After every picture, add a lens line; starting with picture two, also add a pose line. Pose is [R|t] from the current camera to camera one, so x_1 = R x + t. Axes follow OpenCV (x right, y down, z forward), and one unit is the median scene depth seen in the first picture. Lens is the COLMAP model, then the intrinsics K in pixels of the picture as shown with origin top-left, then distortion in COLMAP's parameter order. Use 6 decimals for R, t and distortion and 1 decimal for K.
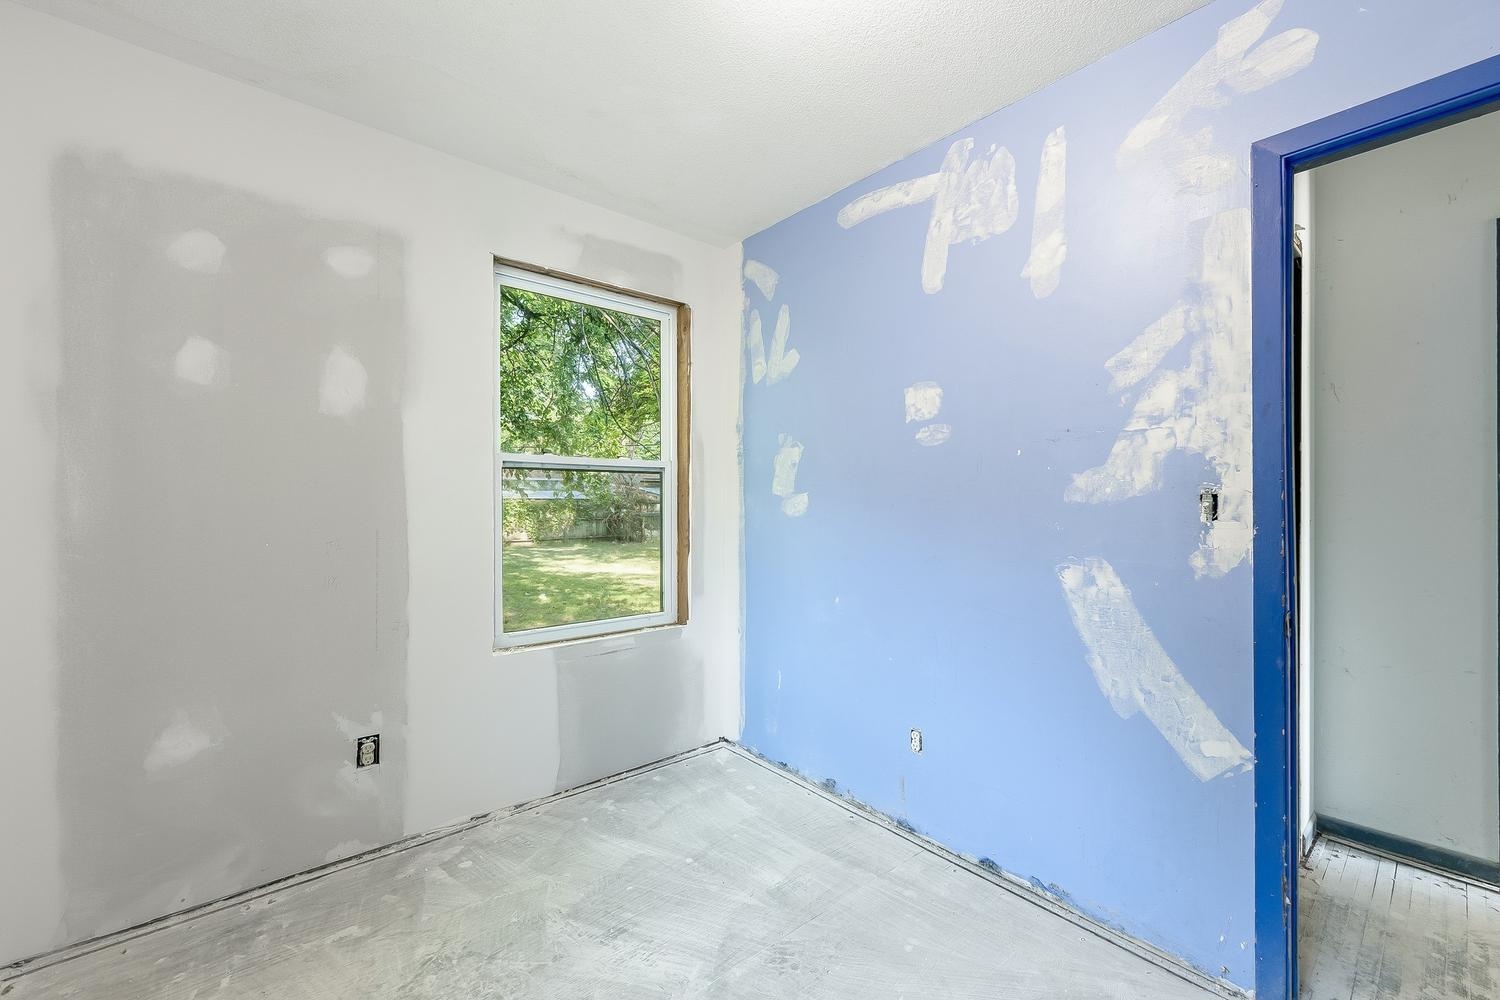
lens RADIAL K [[613.5, 0, 753.8], [0, 613.5, 501.2], [0, 0, 1]] dist [-0.001153, -0.000155]
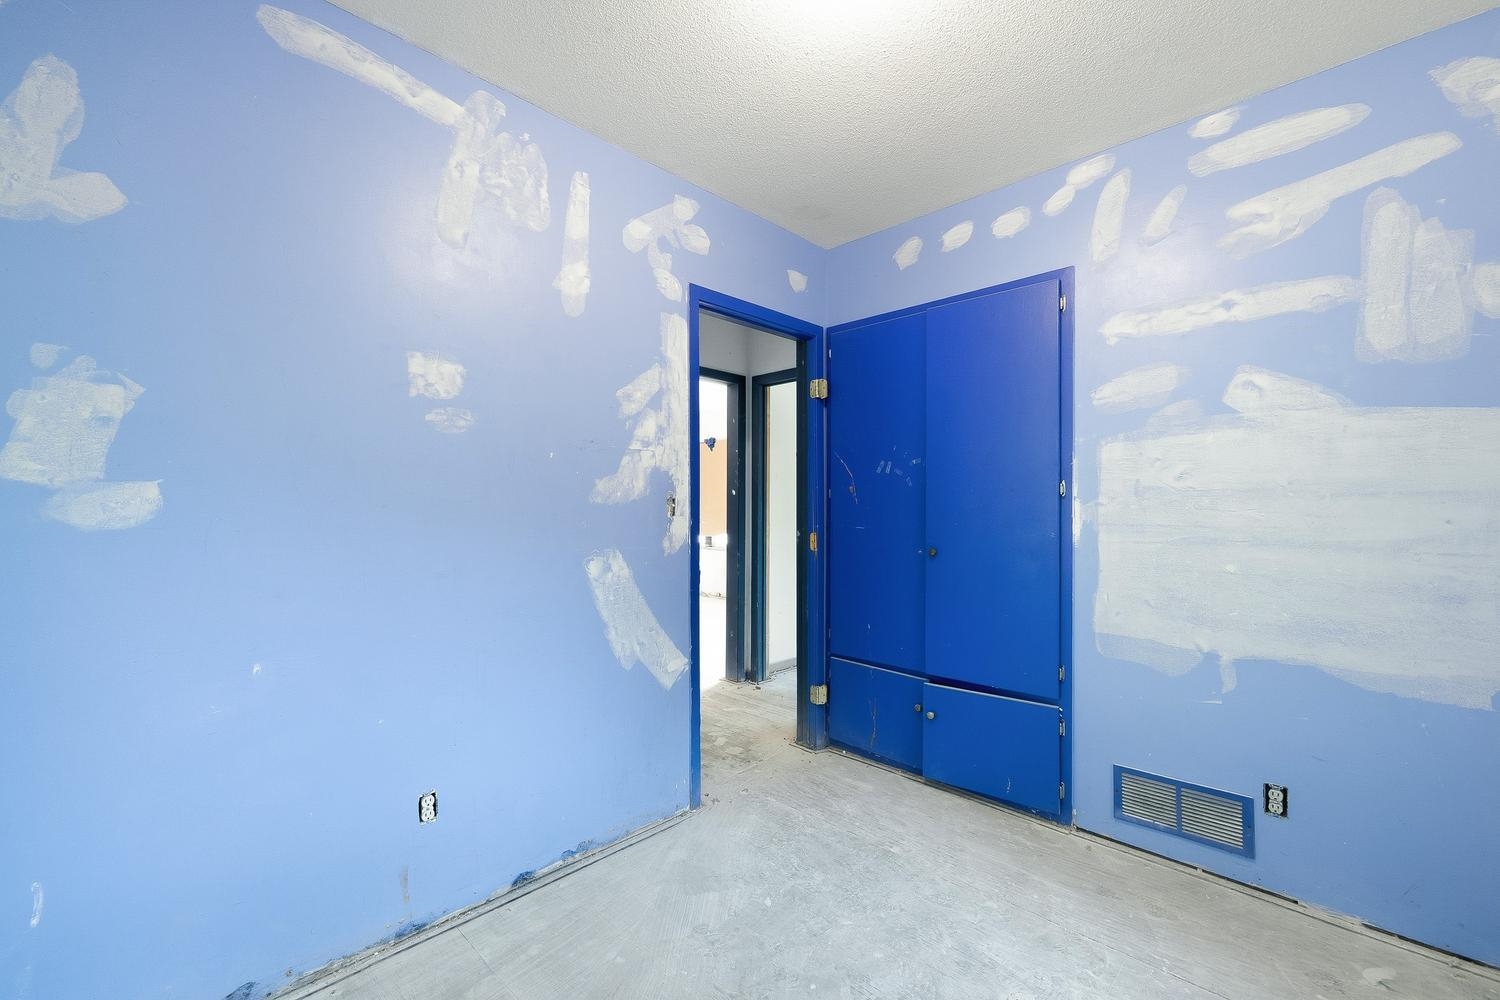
lens RADIAL K [[613.5, 0, 755.5], [0, 613.5, 508.0], [0, 0, 1]] dist [-0.001153, -0.000155]
pose [[-0.097424, -0.001366, 0.995242, -0.677510], [-0.004974, 0.999987, 0.000886, 0.008033], [-0.995230, -0.004864, -0.097430, 0.813015]]
